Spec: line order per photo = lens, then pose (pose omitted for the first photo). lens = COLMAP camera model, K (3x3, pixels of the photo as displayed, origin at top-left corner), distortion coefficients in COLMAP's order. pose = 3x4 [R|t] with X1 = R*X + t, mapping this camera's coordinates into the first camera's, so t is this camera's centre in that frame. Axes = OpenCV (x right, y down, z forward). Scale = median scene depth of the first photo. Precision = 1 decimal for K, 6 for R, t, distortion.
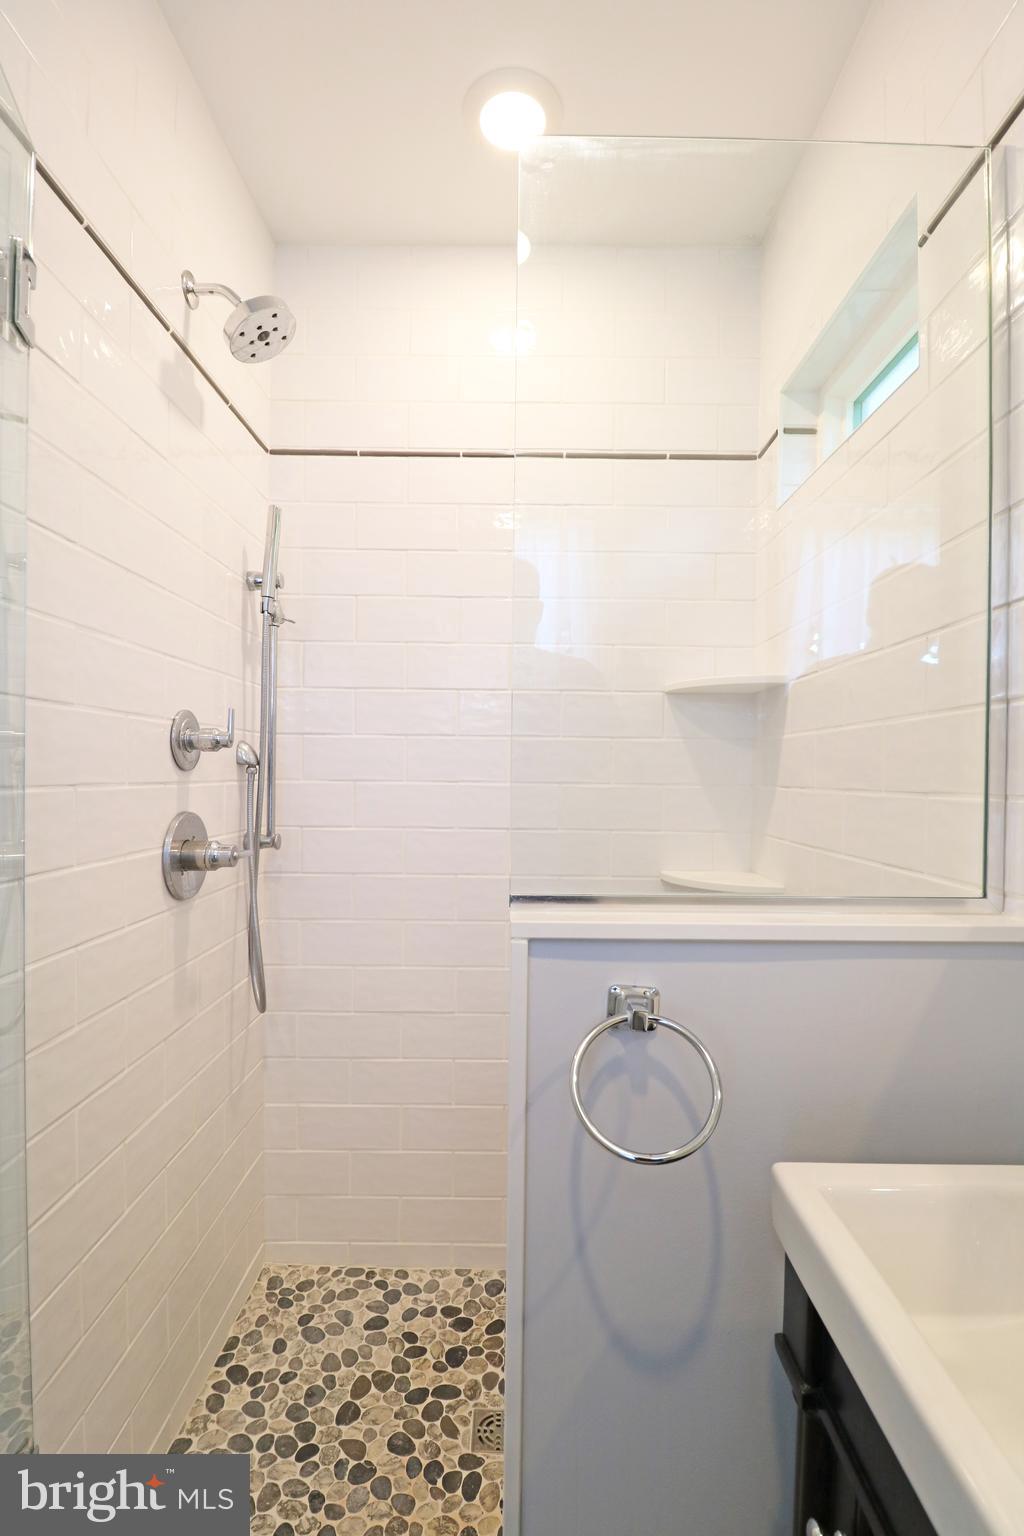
lens RADIAL K [[709.2, 0, 509.6], [0, 709.2, 777.9], [0, 0, 1]] dist [0.002142, -0.017970]
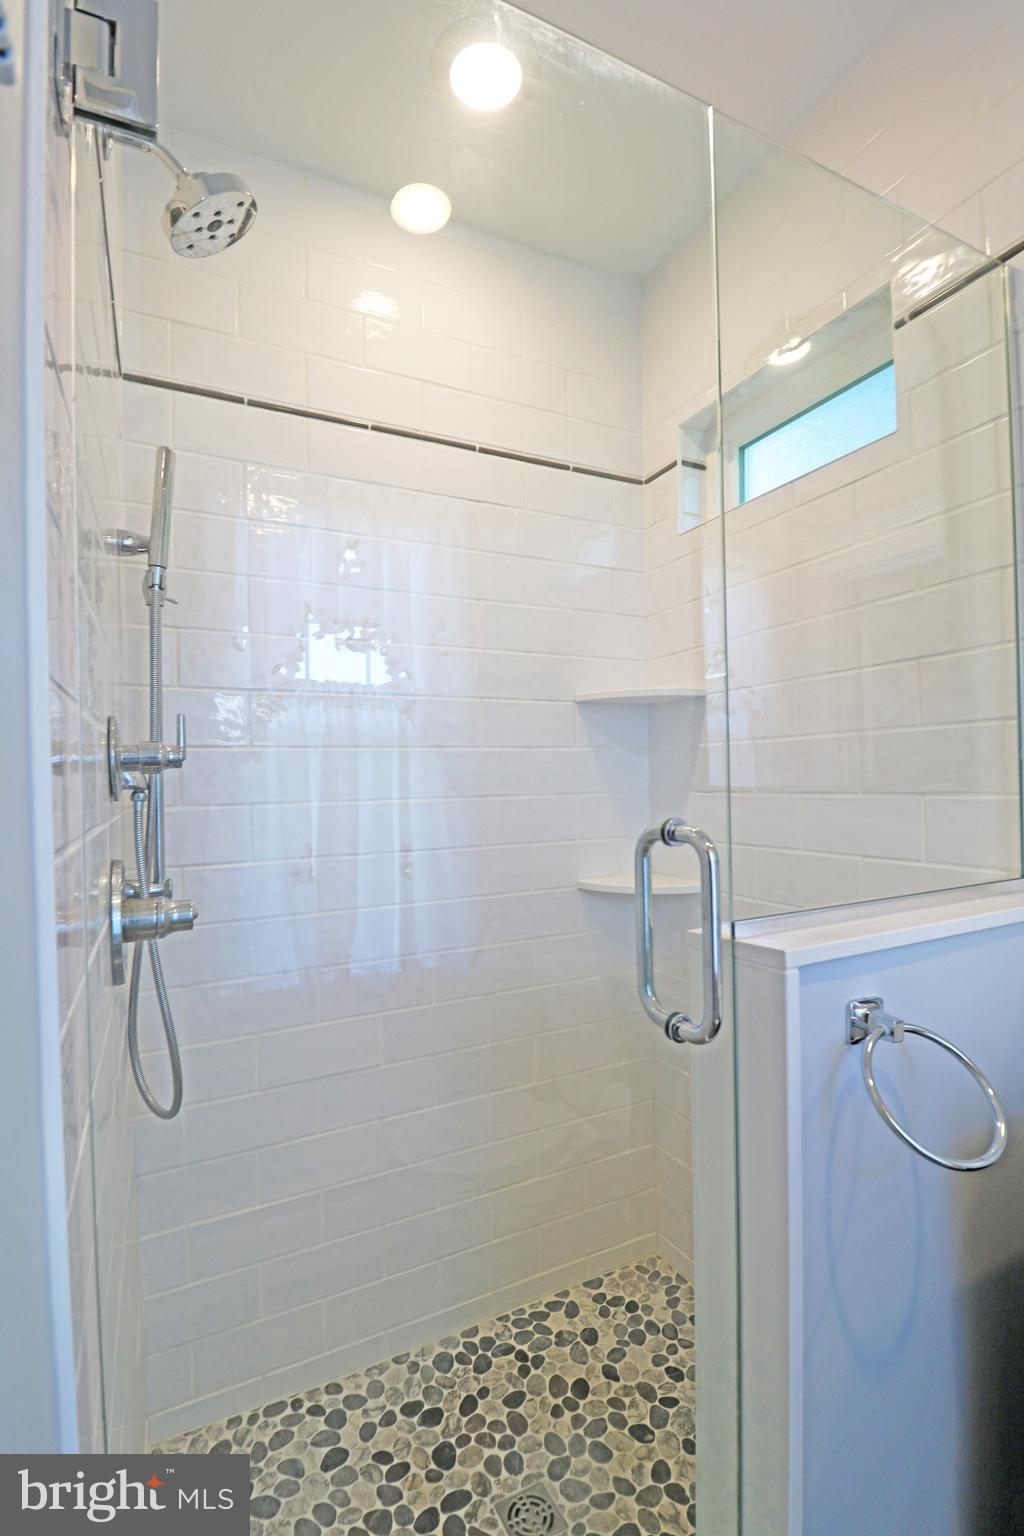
lens RADIAL K [[710.8, 0, 509.2], [0, 710.8, 775.6], [0, 0, 1]] dist [-0.001622, -0.013075]
pose [[0.893975, -0.026710, 0.447321, -0.351587], [0.032465, 0.999459, -0.005203, -0.015624], [-0.446940, 0.019174, 0.894358, 0.159583]]
